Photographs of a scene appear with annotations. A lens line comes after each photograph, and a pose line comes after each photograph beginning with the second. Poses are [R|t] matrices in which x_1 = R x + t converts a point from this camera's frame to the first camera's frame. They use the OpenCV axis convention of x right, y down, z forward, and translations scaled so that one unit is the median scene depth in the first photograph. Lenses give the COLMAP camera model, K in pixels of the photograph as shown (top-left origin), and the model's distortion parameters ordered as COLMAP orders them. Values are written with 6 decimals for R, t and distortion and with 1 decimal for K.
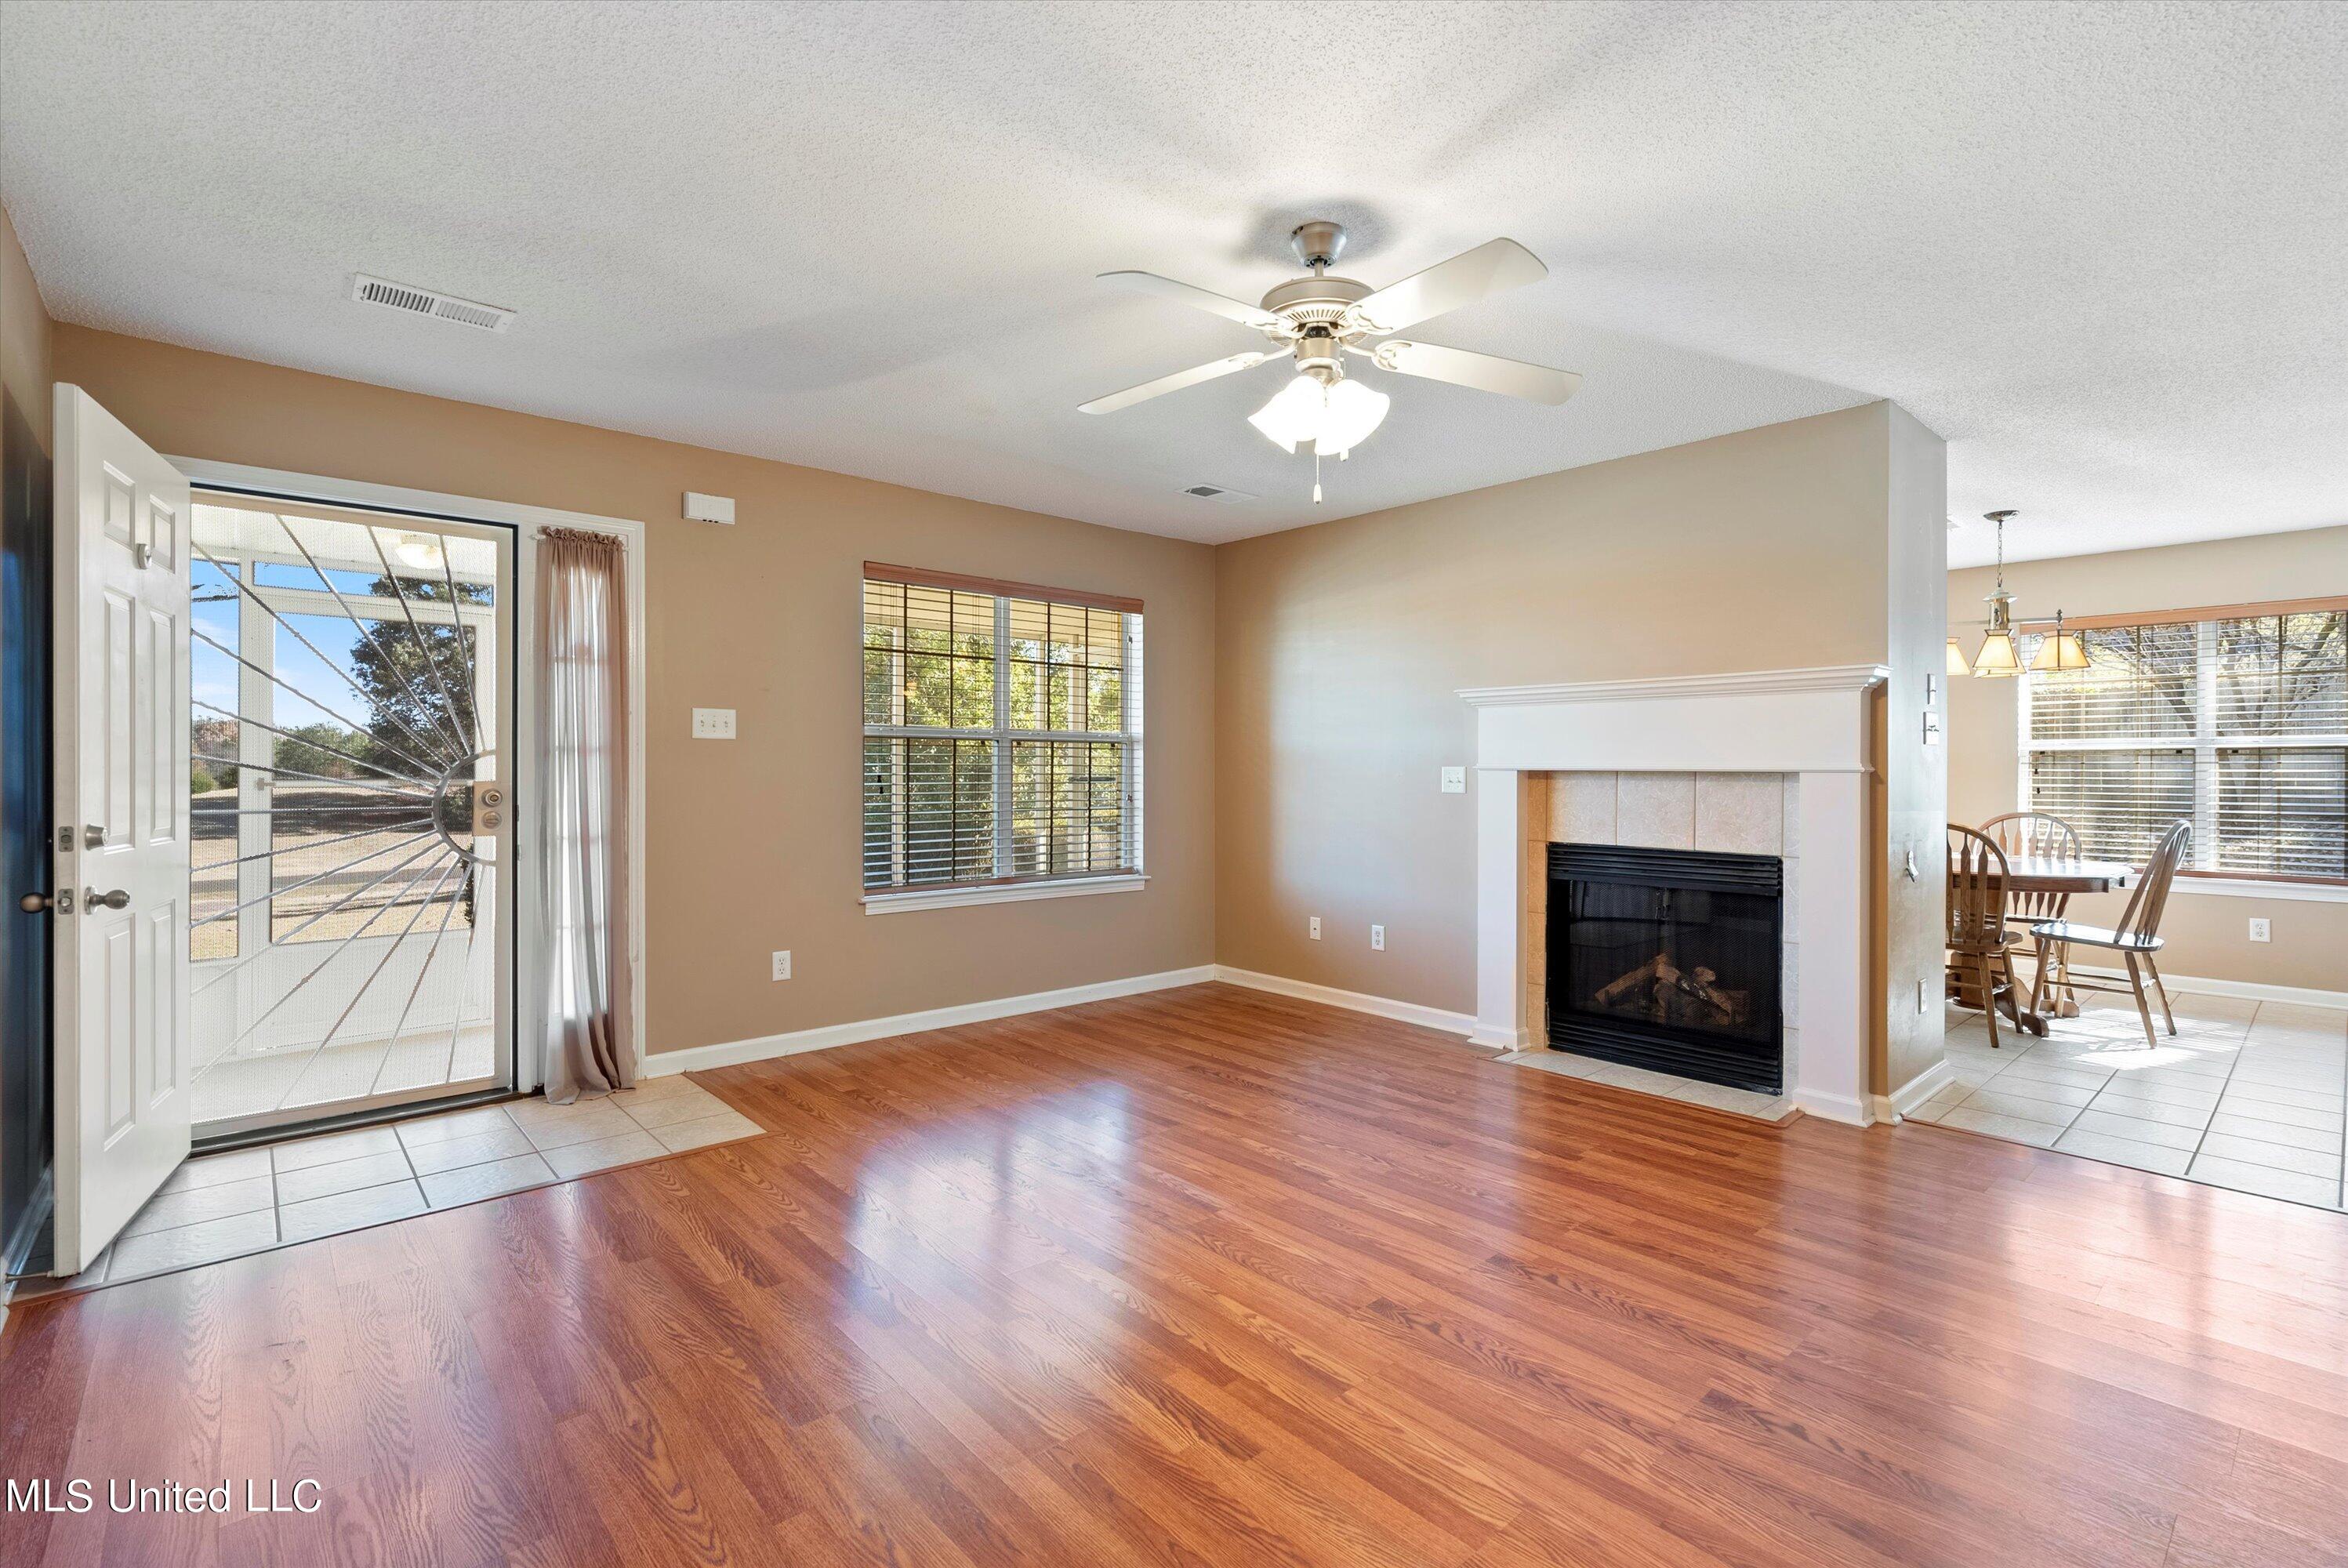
lens RADIAL K [[1069.6, 0, 1173.6], [0, 1069.6, 773.6], [0, 0, 1]] dist [-0.002235, 0.000105]
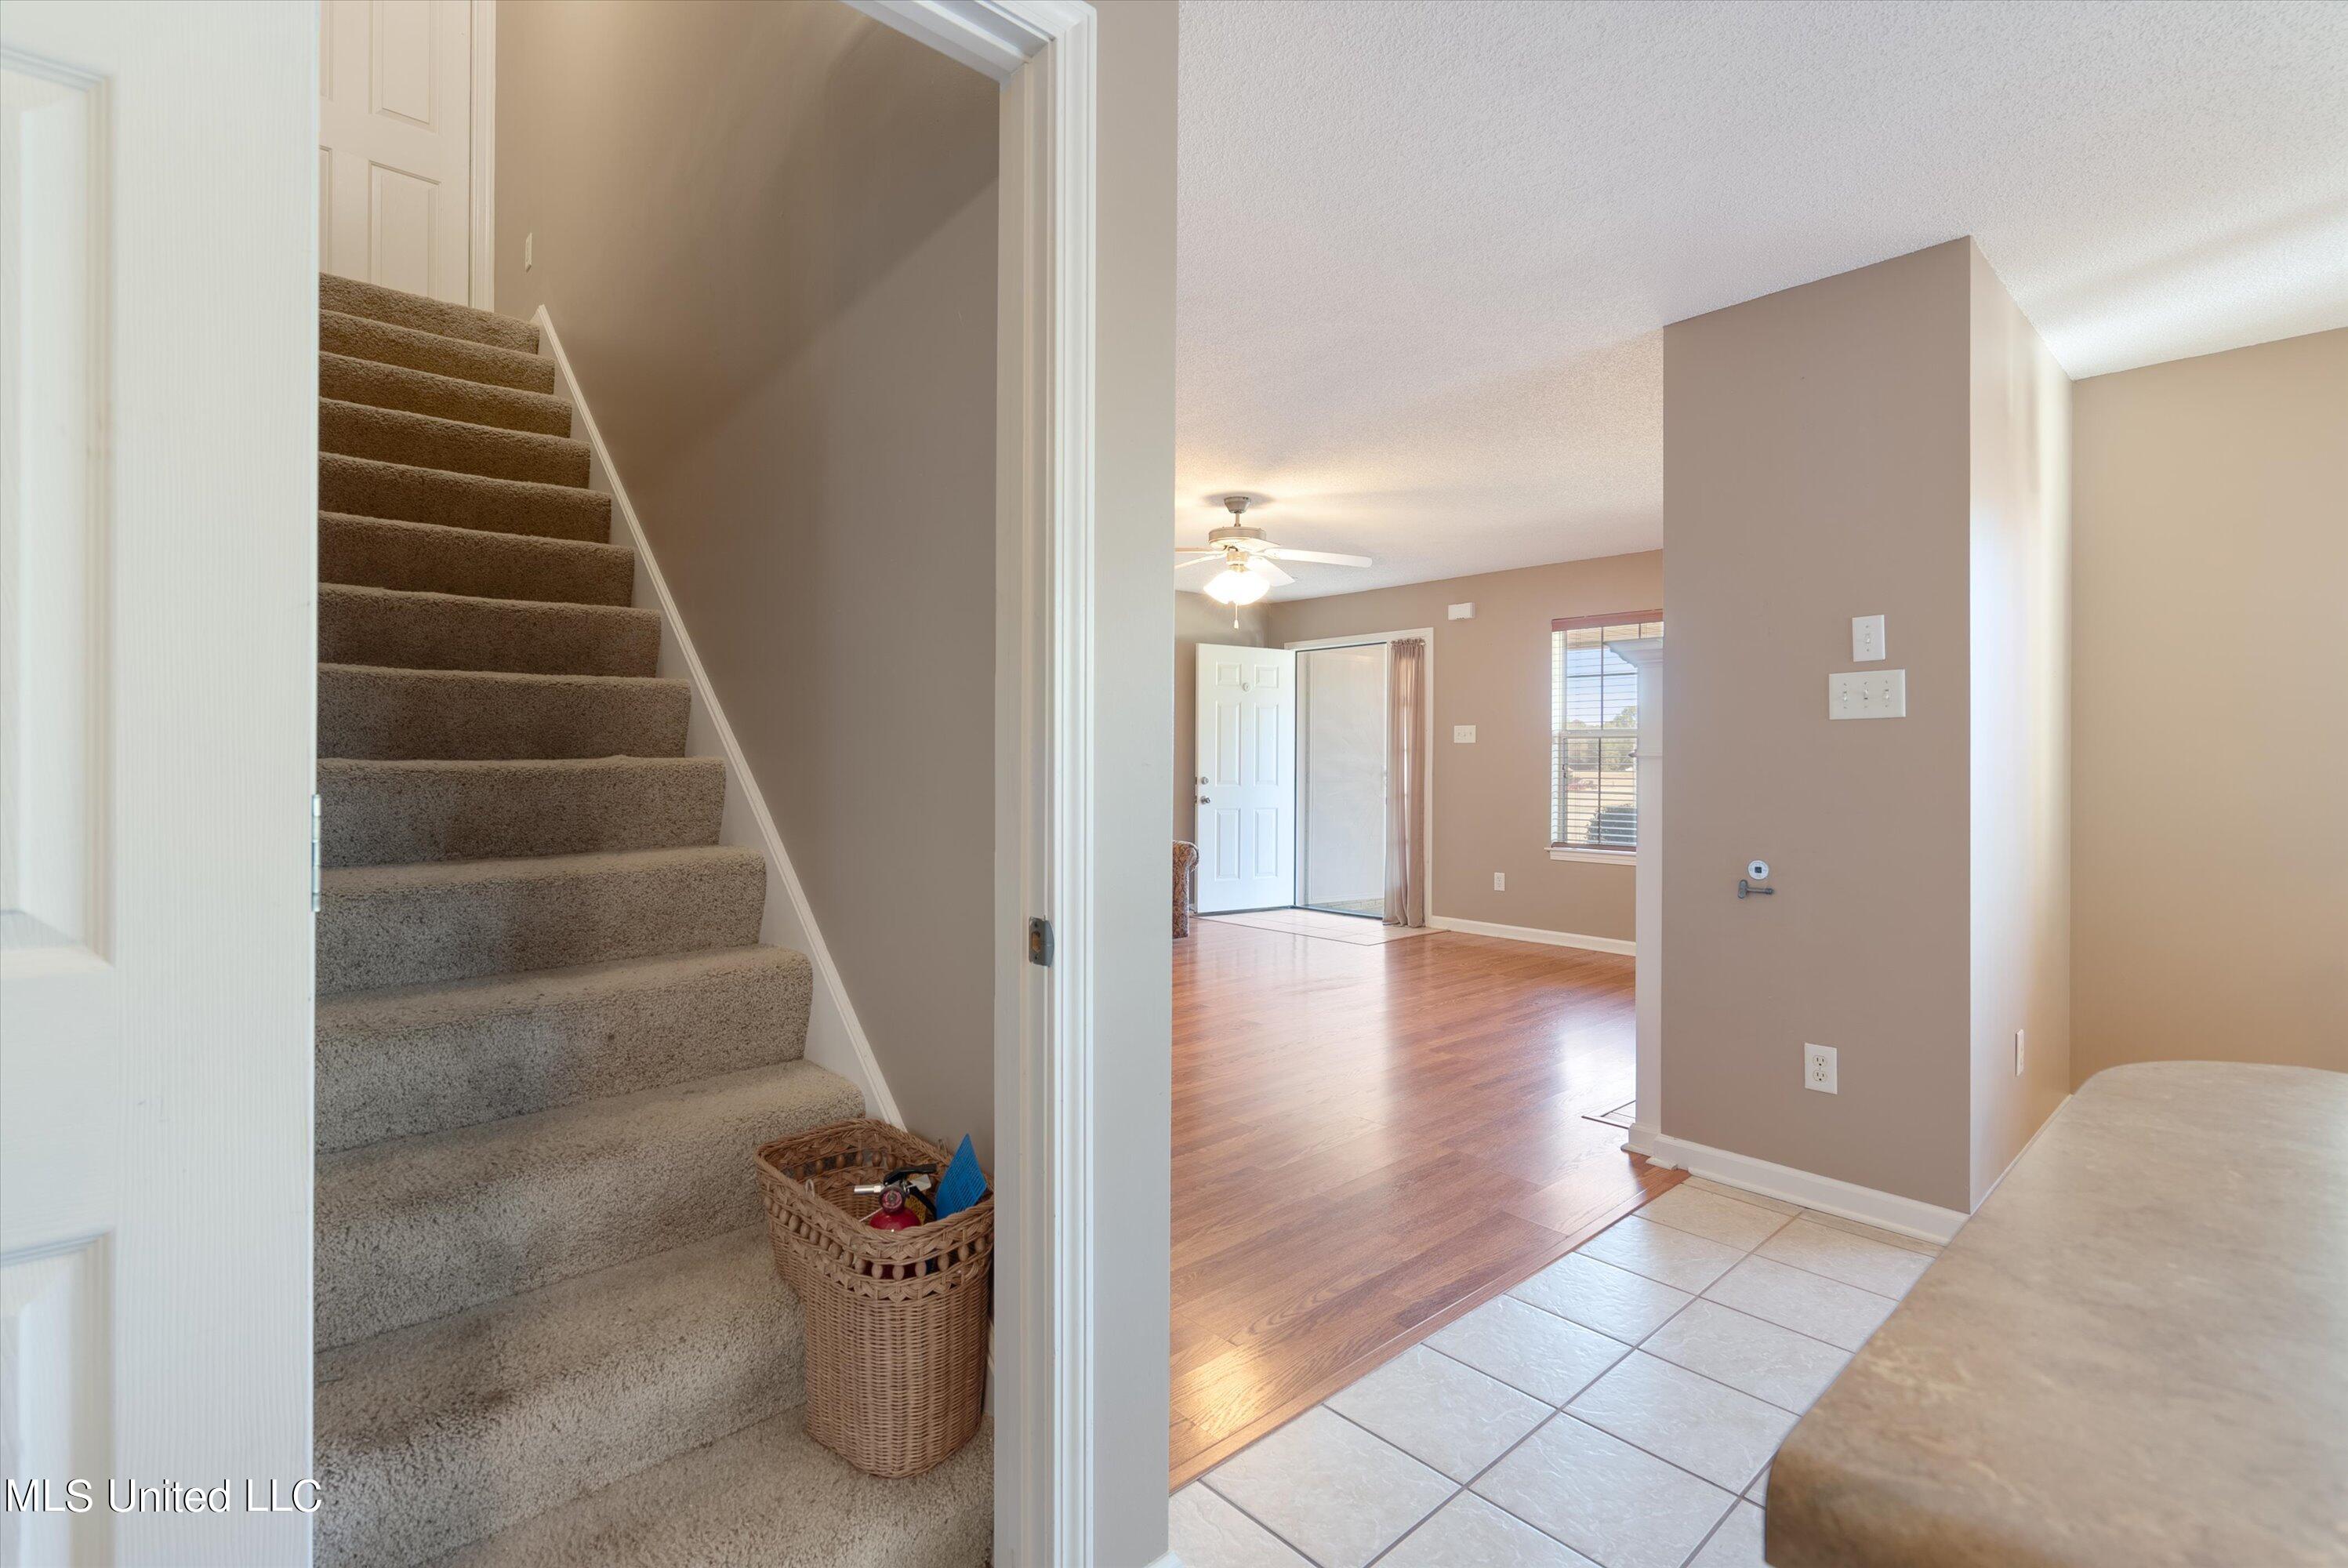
lens RADIAL K [[1069.6, 0, 1172.6], [0, 1069.6, 773.5], [0, 0, 1]] dist [-0.002235, 0.000105]
pose [[0.011386, 0.009360, -0.999891, 1.424033], [-0.005801, 0.999940, 0.009295, 0.004733], [0.999918, 0.005694, 0.011440, 0.549657]]
